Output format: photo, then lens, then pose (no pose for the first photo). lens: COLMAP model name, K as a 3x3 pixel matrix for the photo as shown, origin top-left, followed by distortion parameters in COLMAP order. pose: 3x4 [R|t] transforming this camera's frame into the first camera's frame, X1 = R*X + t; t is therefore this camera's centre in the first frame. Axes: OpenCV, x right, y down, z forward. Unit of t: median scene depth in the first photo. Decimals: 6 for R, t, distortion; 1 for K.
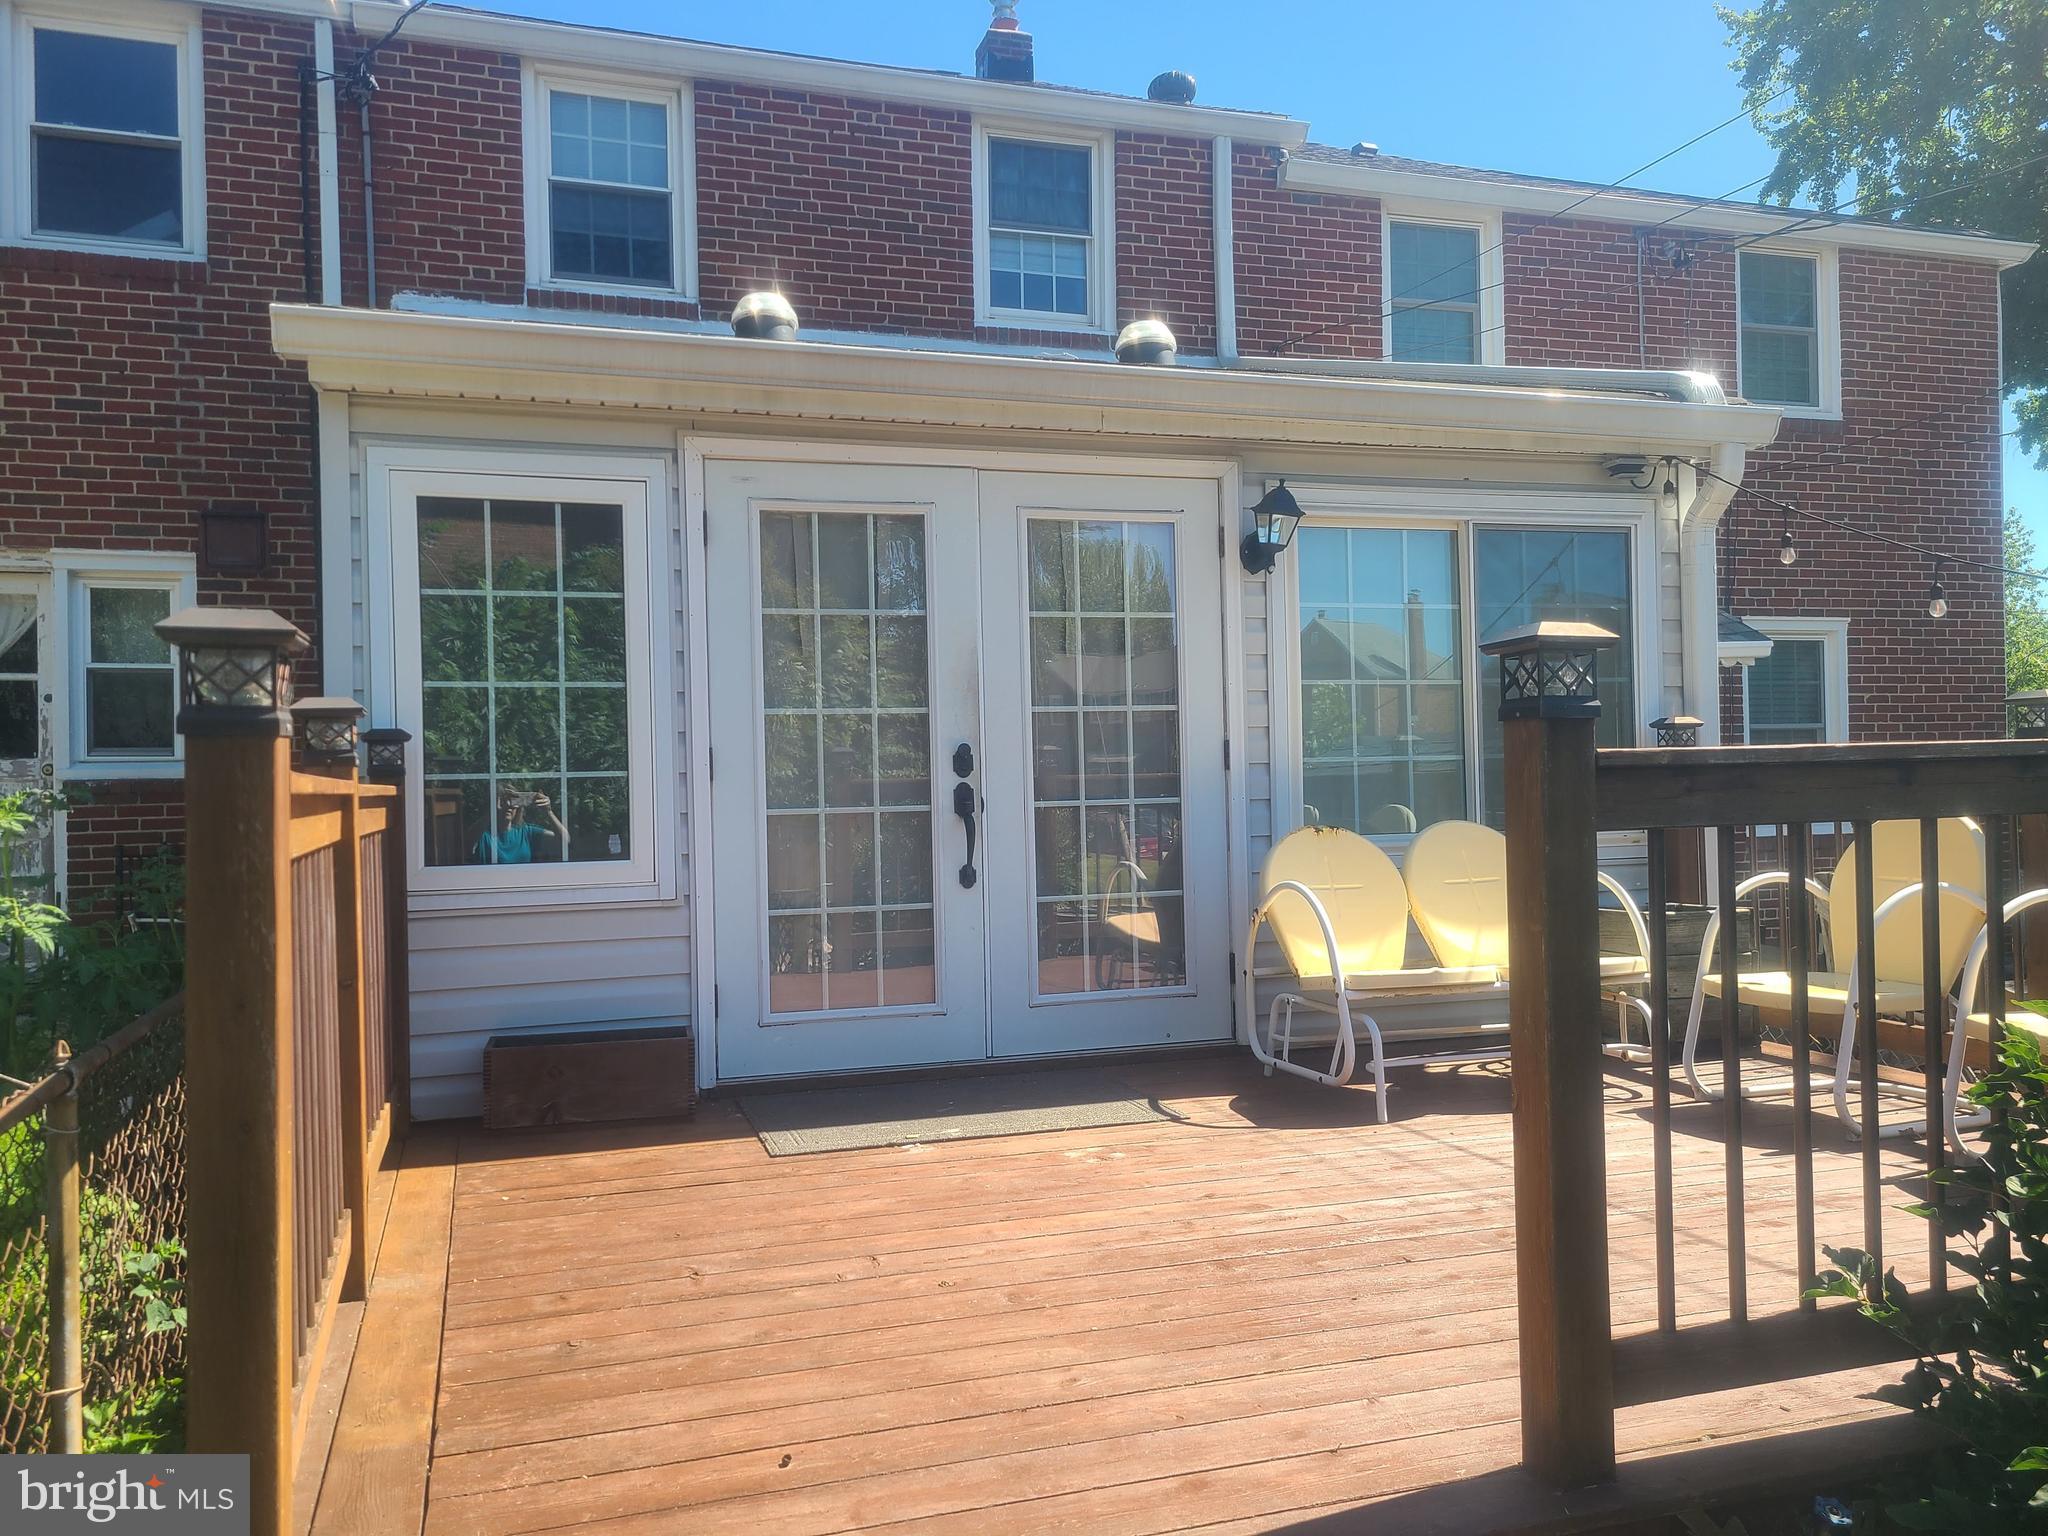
lens RADIAL K [[1566.8, 0, 1024.0], [0, 1566.8, 768.0], [0, 0, 1]] dist [0.039542, -0.012992]
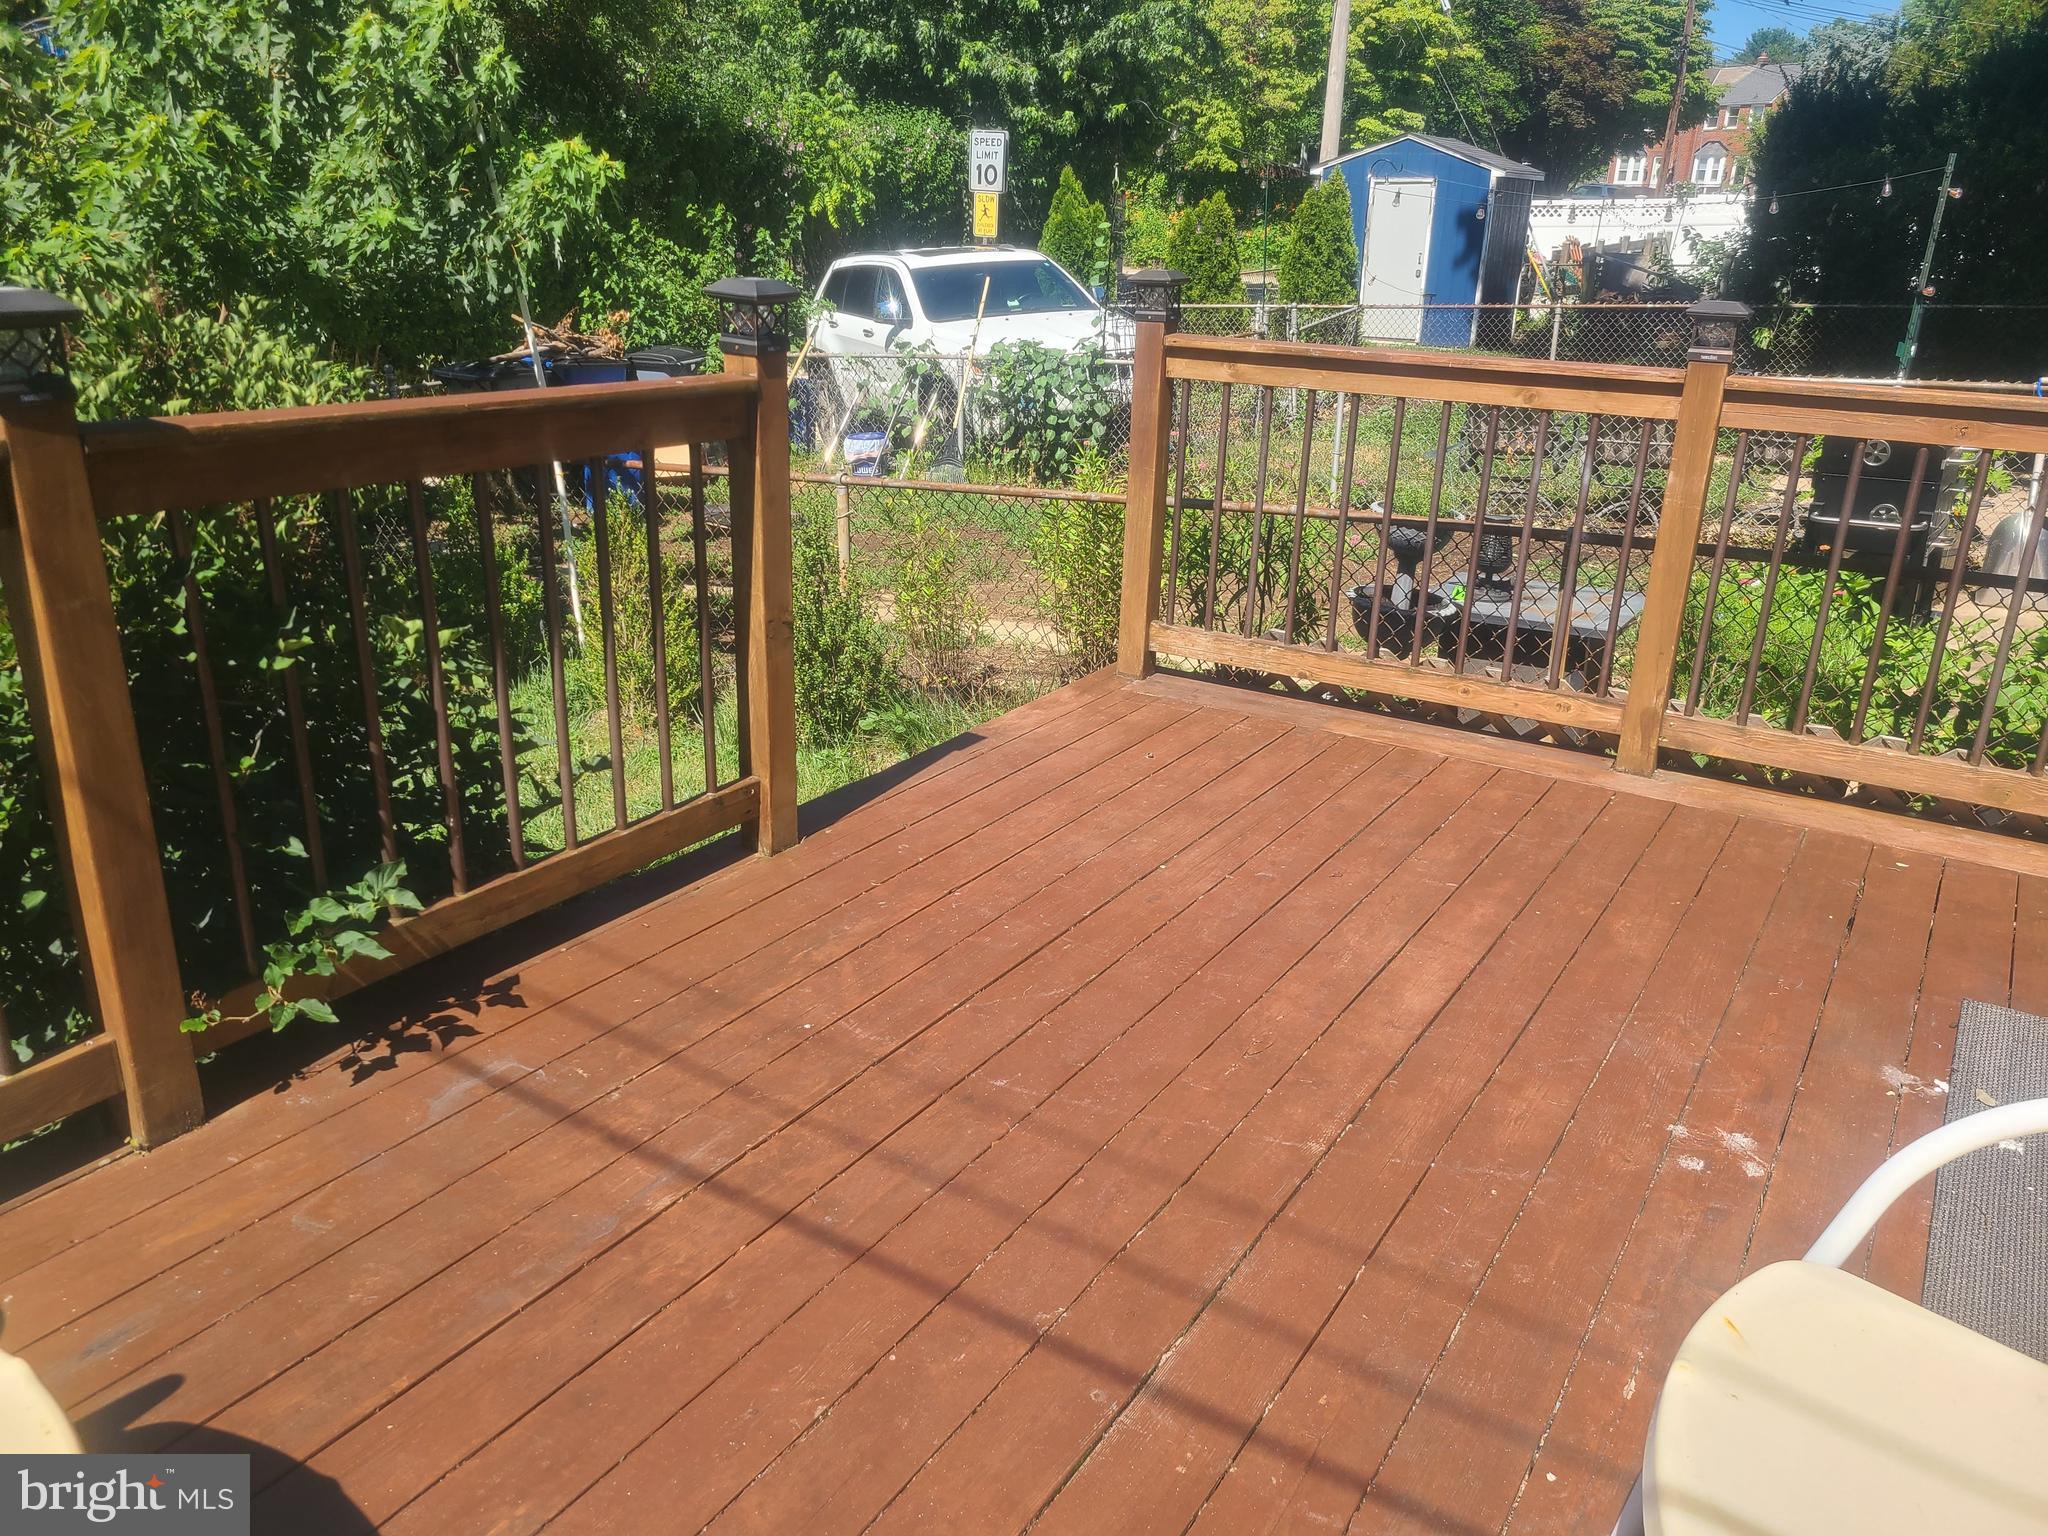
lens RADIAL K [[1566.8, 0, 1024.0], [0, 1566.8, 768.0], [0, 0, 1]] dist [0.039542, -0.012992]
pose [[-0.771501, 0.214024, -0.599149, 0.893191], [-0.010450, 0.937331, 0.348283, -0.149790], [0.636142, 0.274962, -0.720915, 1.888139]]
